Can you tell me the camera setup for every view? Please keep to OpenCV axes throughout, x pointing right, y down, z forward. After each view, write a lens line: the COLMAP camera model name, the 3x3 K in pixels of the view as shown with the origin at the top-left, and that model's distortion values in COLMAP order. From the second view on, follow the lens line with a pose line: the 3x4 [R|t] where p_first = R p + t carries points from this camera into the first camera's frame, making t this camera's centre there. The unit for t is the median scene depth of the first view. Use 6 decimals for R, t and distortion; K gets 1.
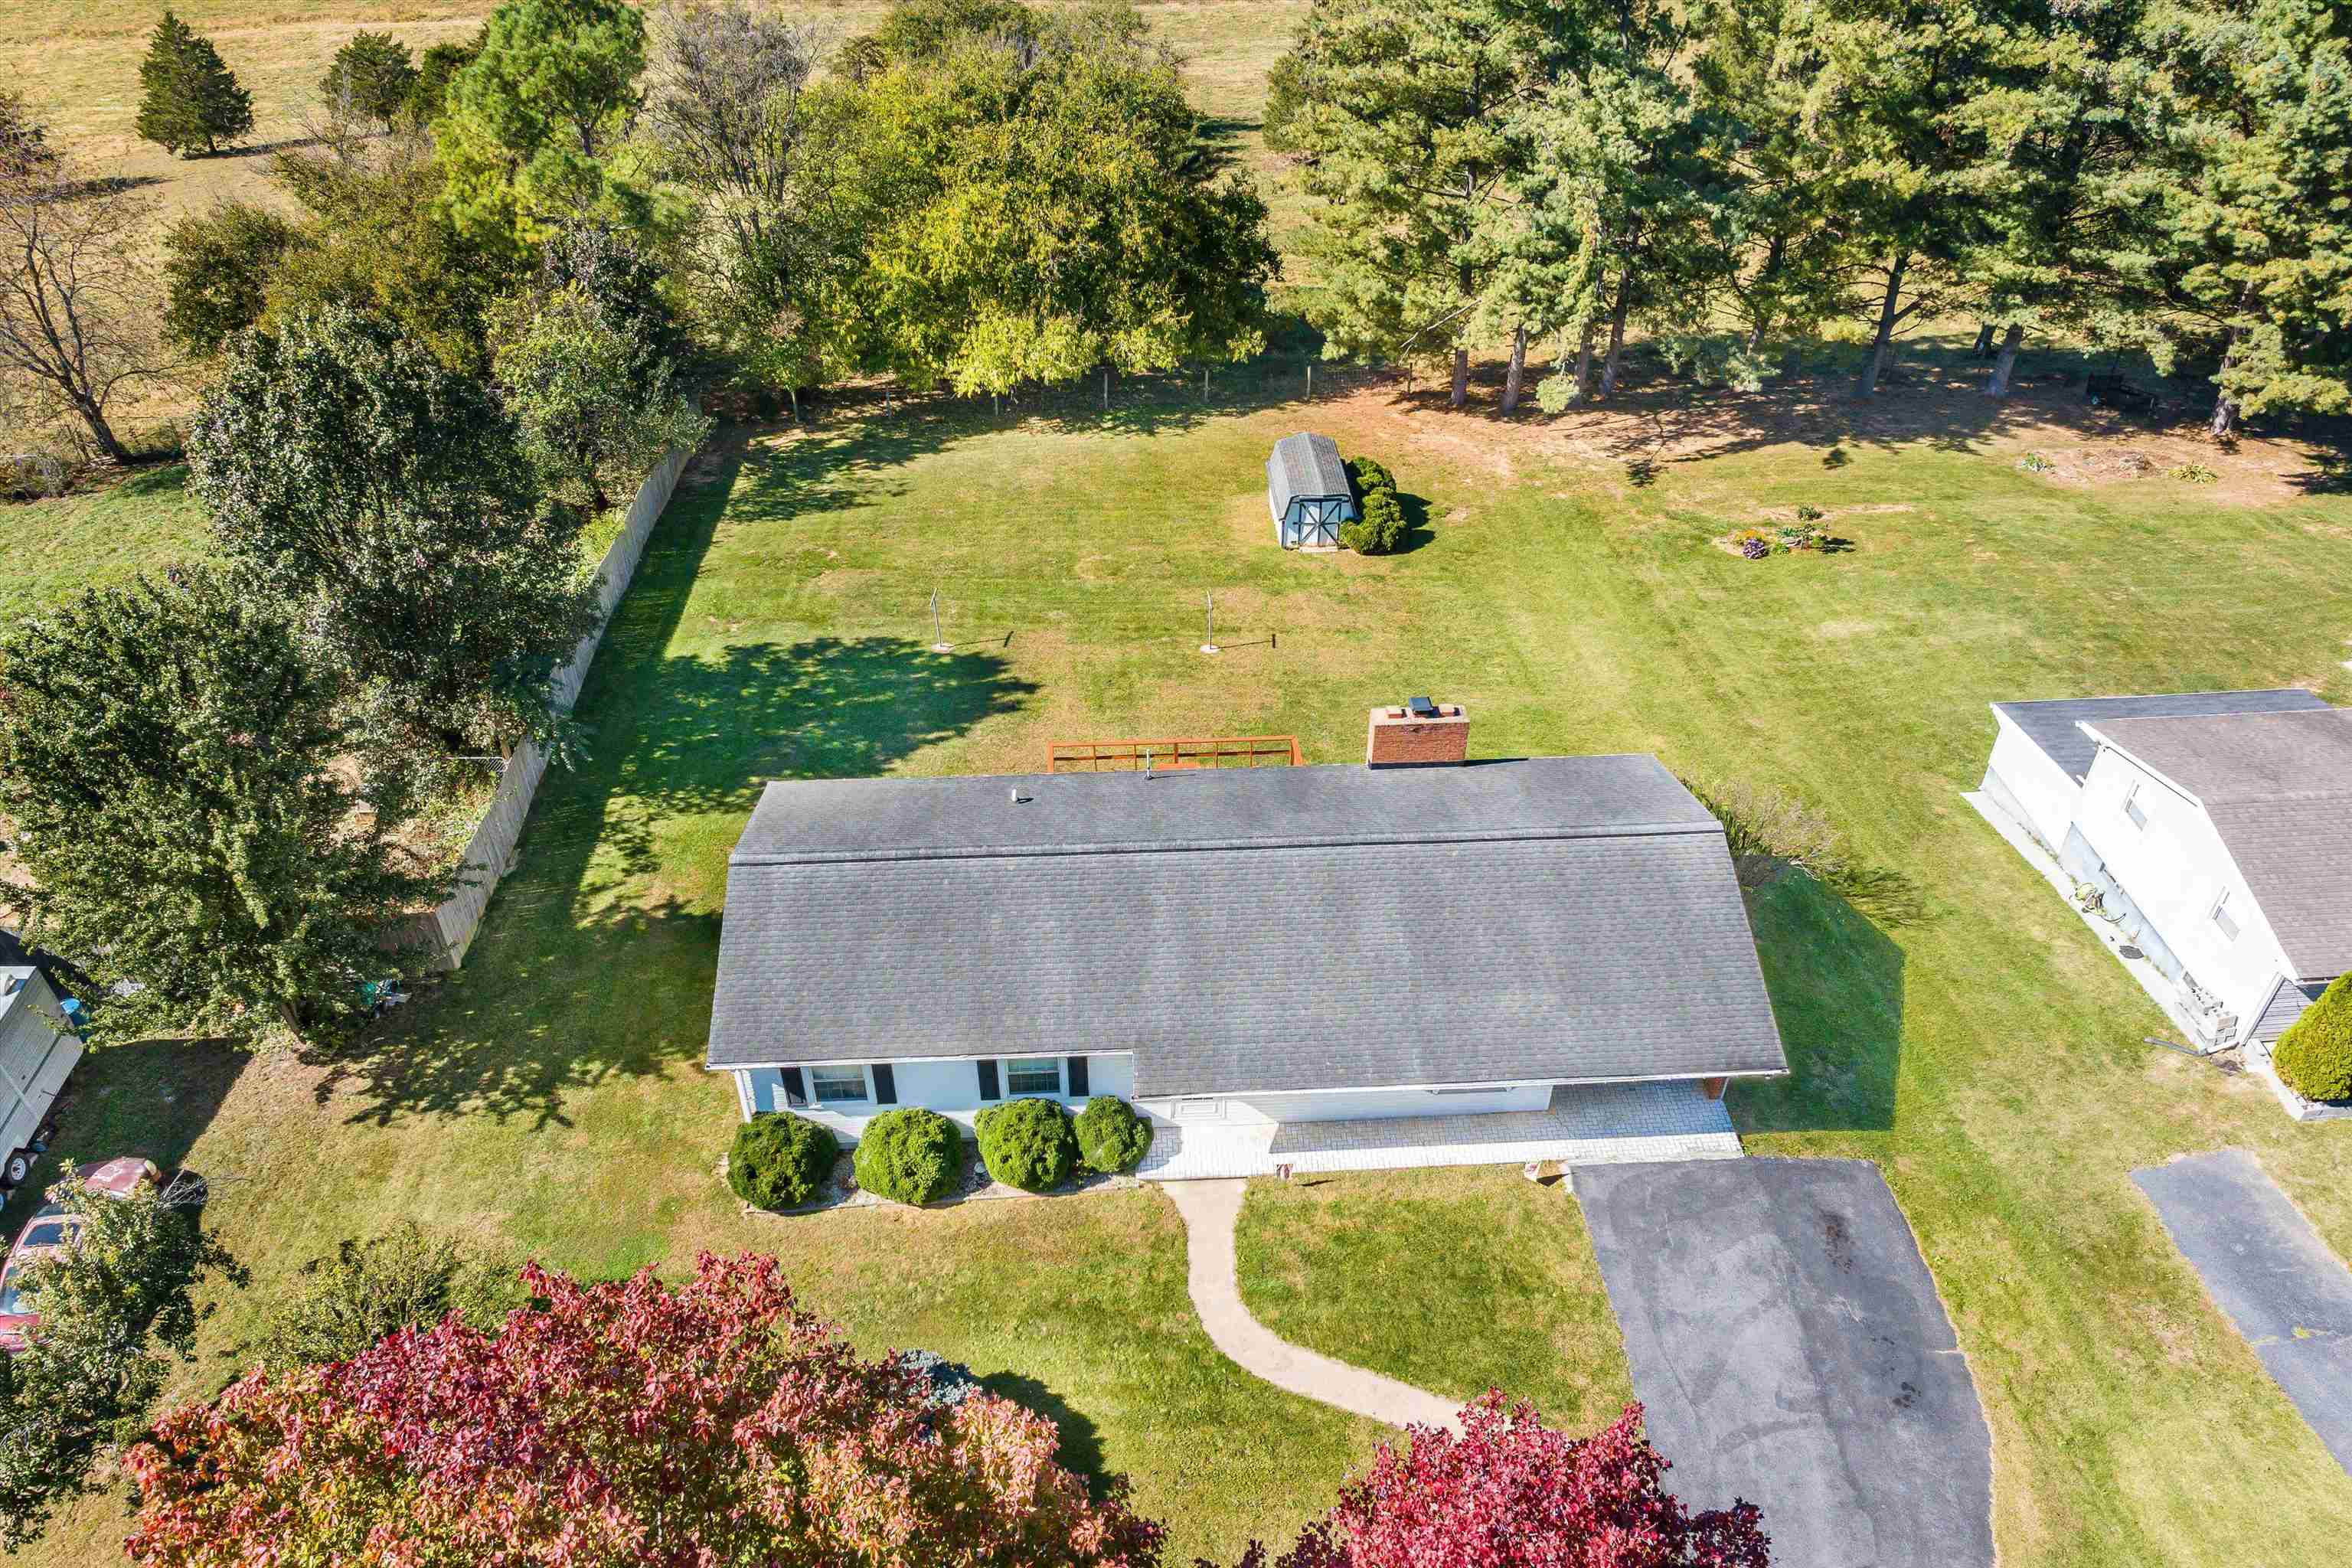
lens RADIAL K [[1647.6, 0, 1185.2], [0, 1647.6, 792.0], [0, 0, 1]] dist [-0.041487, 0.005591]
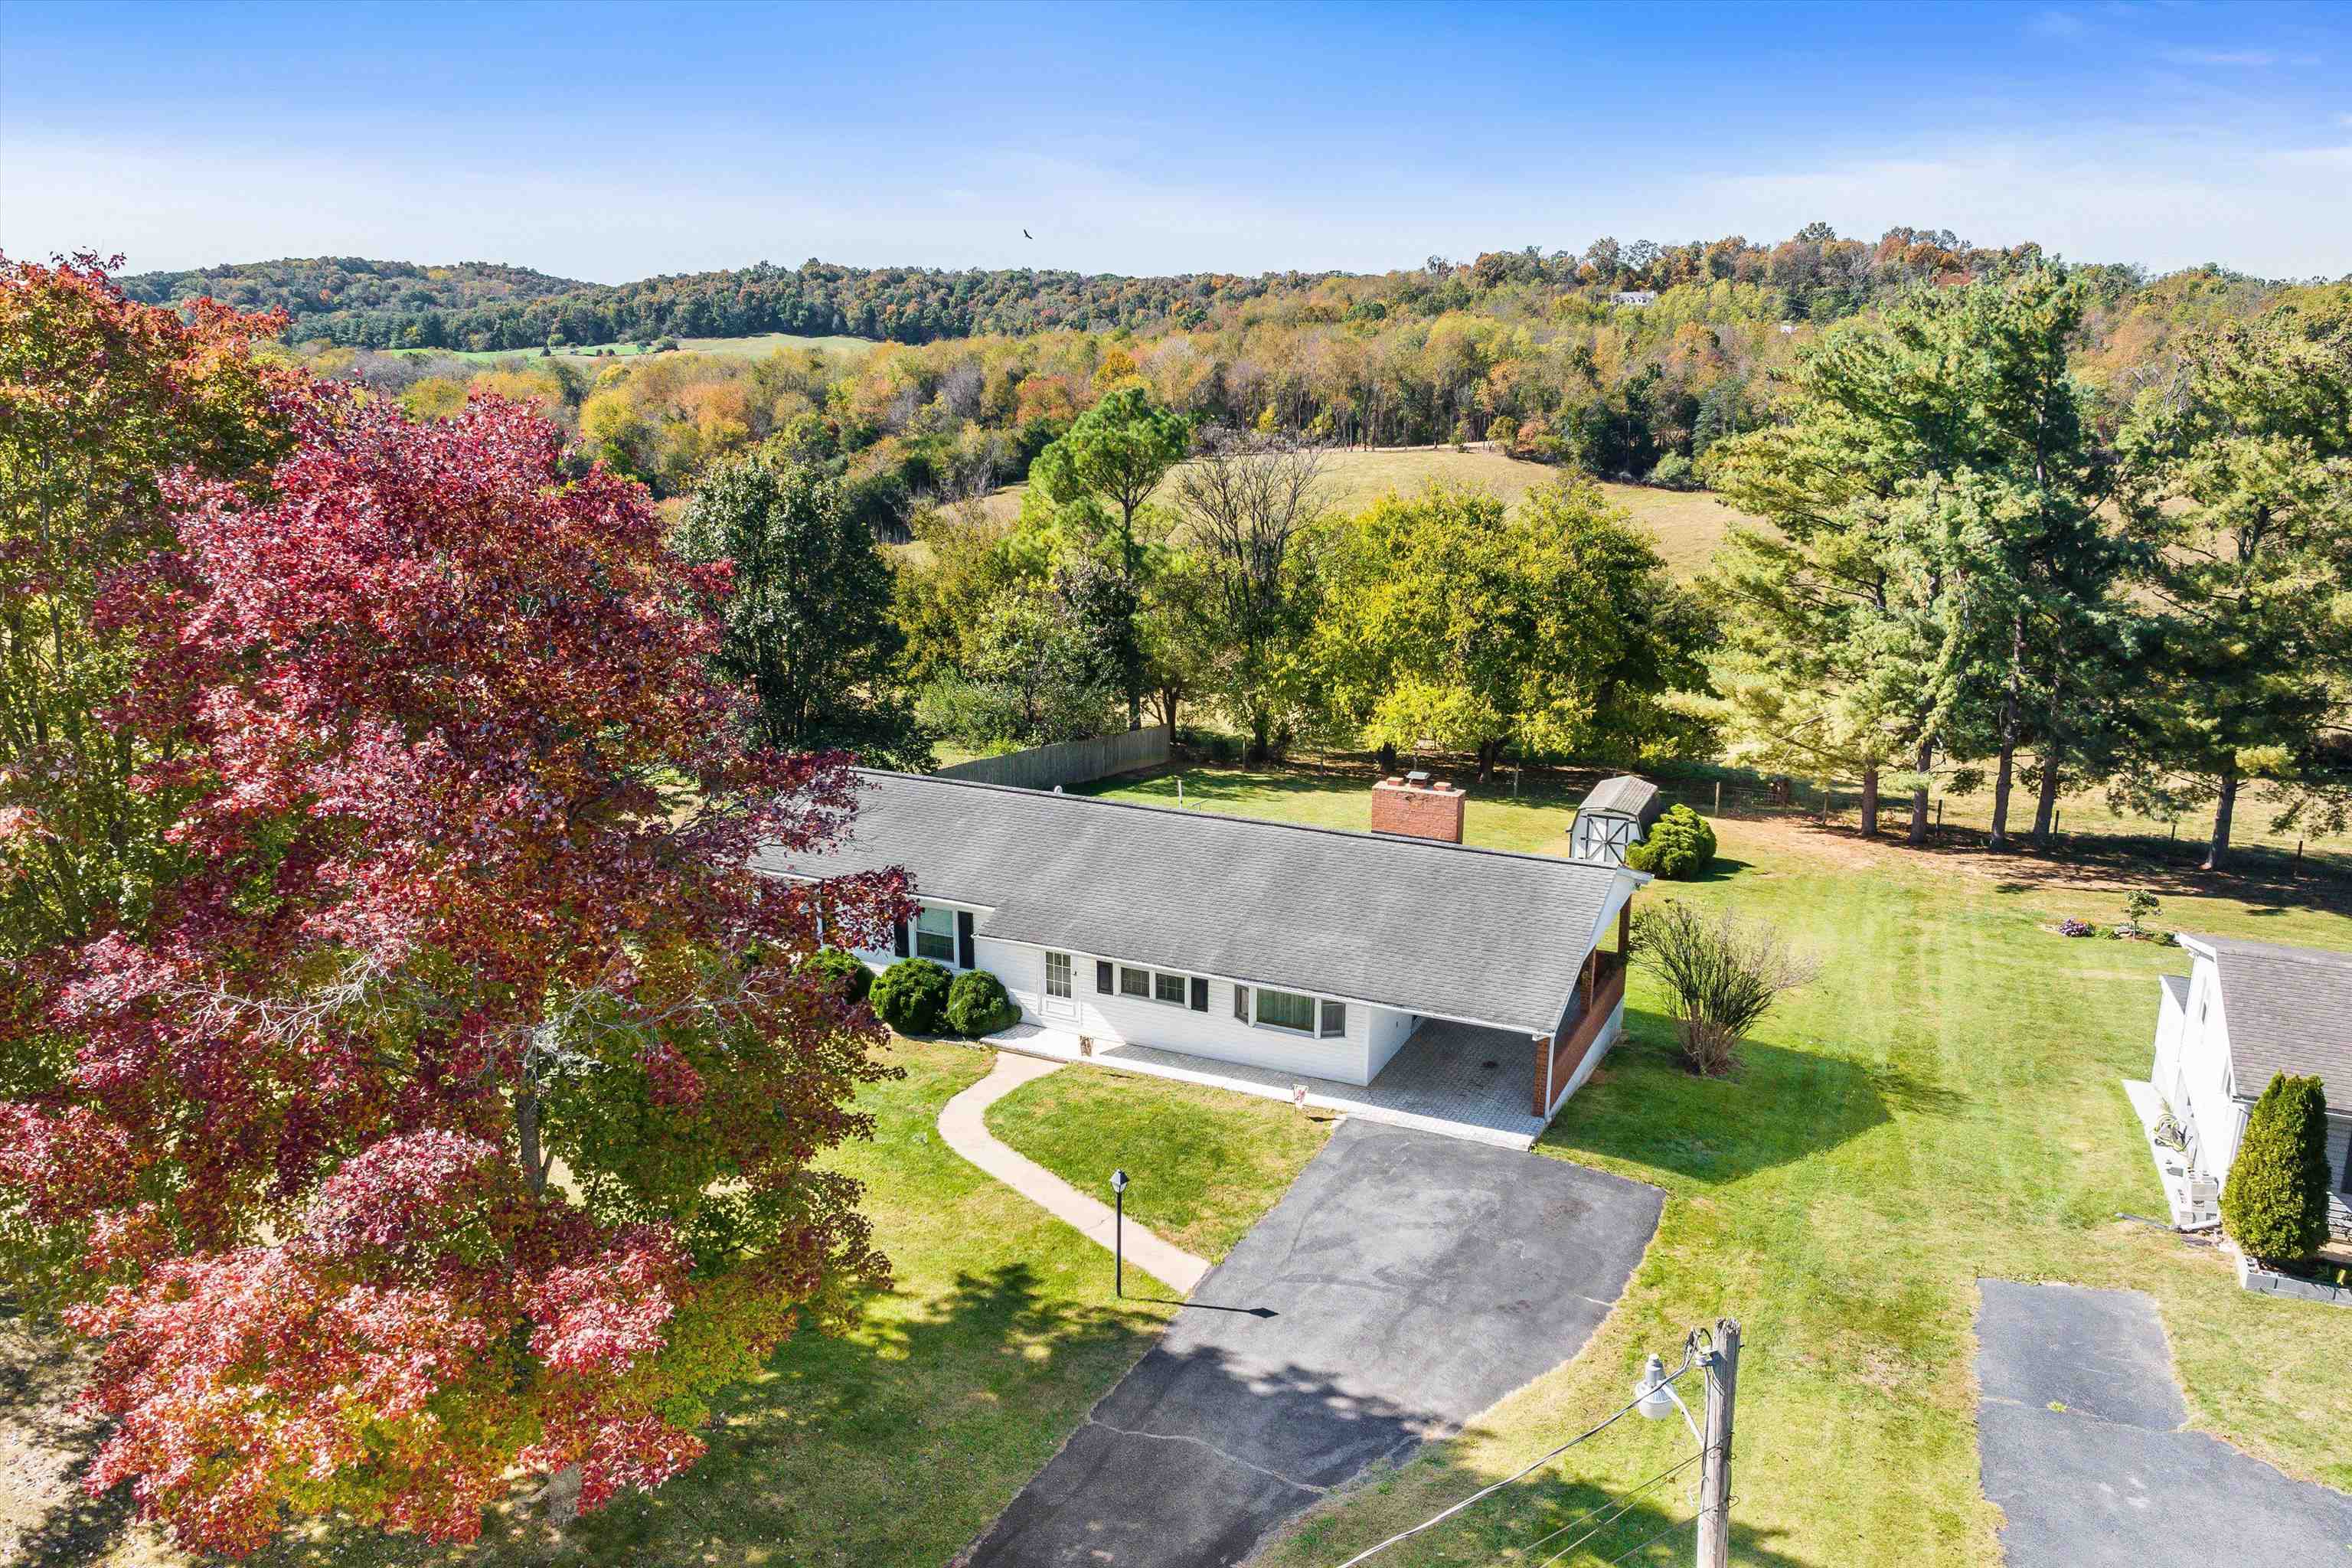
lens RADIAL K [[1696.5, 0, 1176.6], [0, 1696.5, 886.1], [0, 0, 1]] dist [-0.052494, 0.001771]
pose [[0.875471, 0.137232, -0.463376, 0.319926], [-0.292563, 0.913670, -0.282160, 0.224063], [0.384652, 0.382590, 0.840041, 0.022012]]
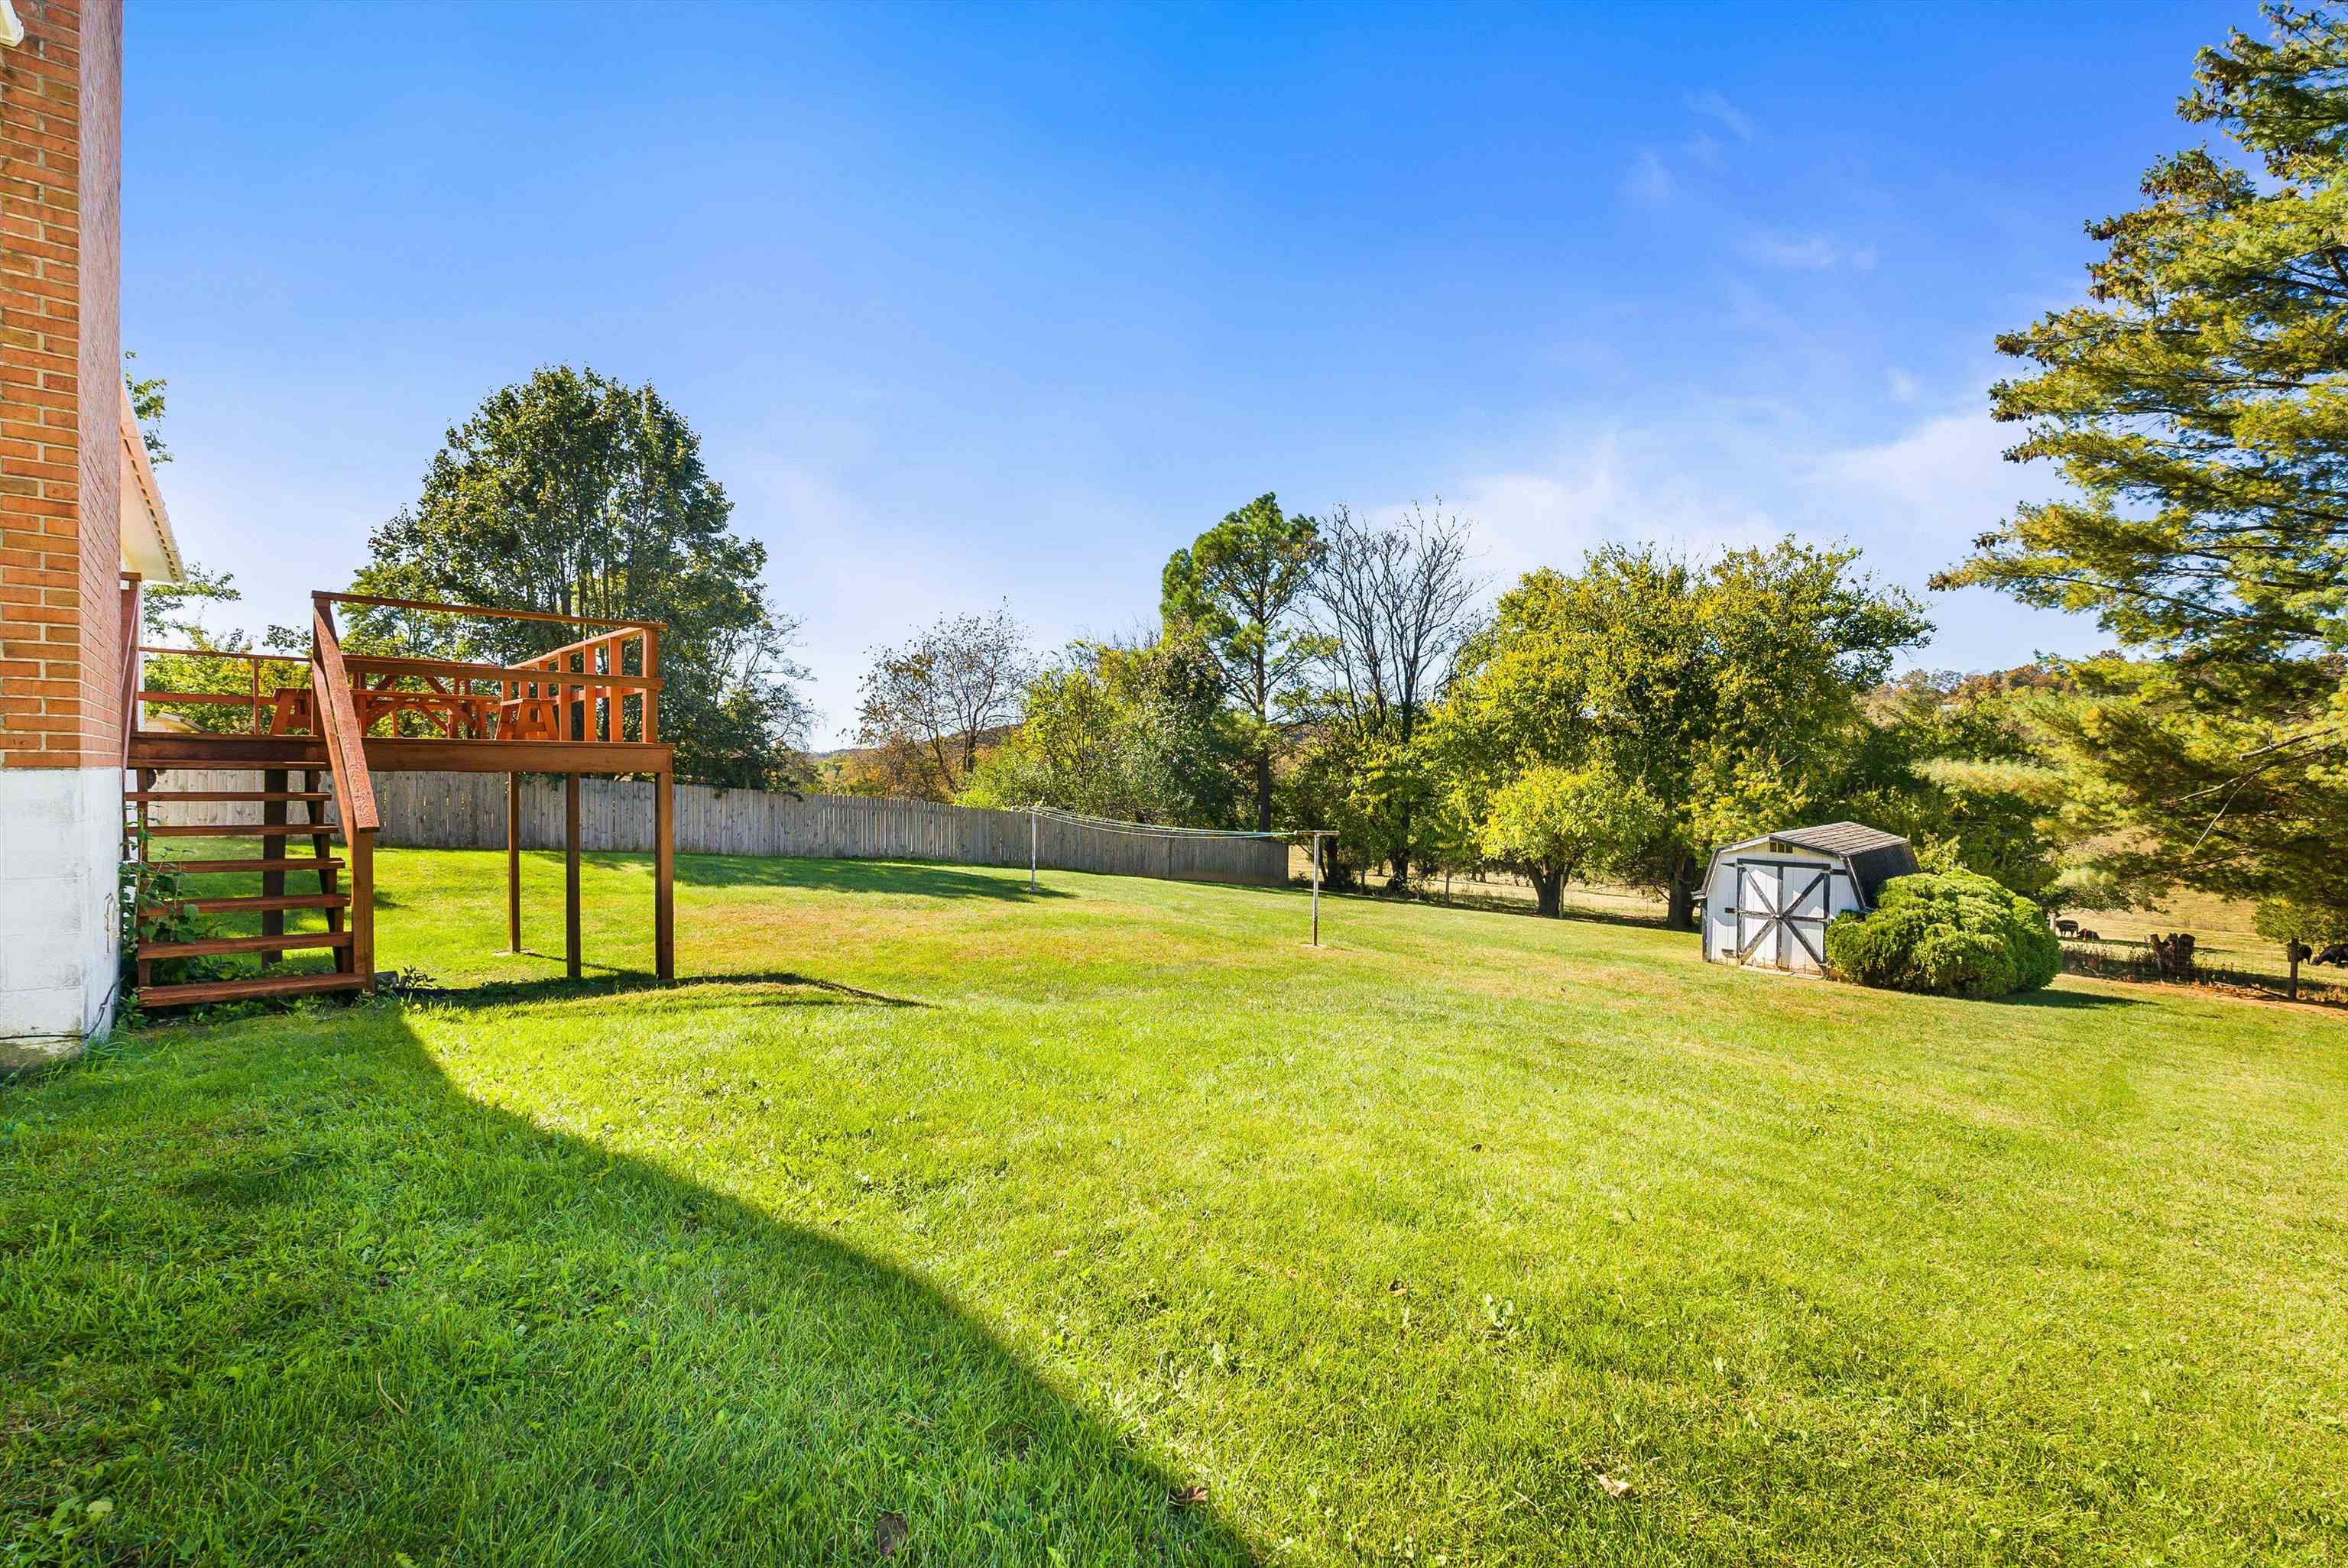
lens RADIAL K [[1038.1, 0, 1186.7], [0, 1038.1, 779.4], [0, 0, 1]] dist [0.000584, -0.000031]
pose [[0.632787, -0.001237, -0.774325, 0.200360], [-0.478359, 0.785730, -0.392175, 0.013559], [0.608896, 0.618569, 0.496608, 0.668579]]
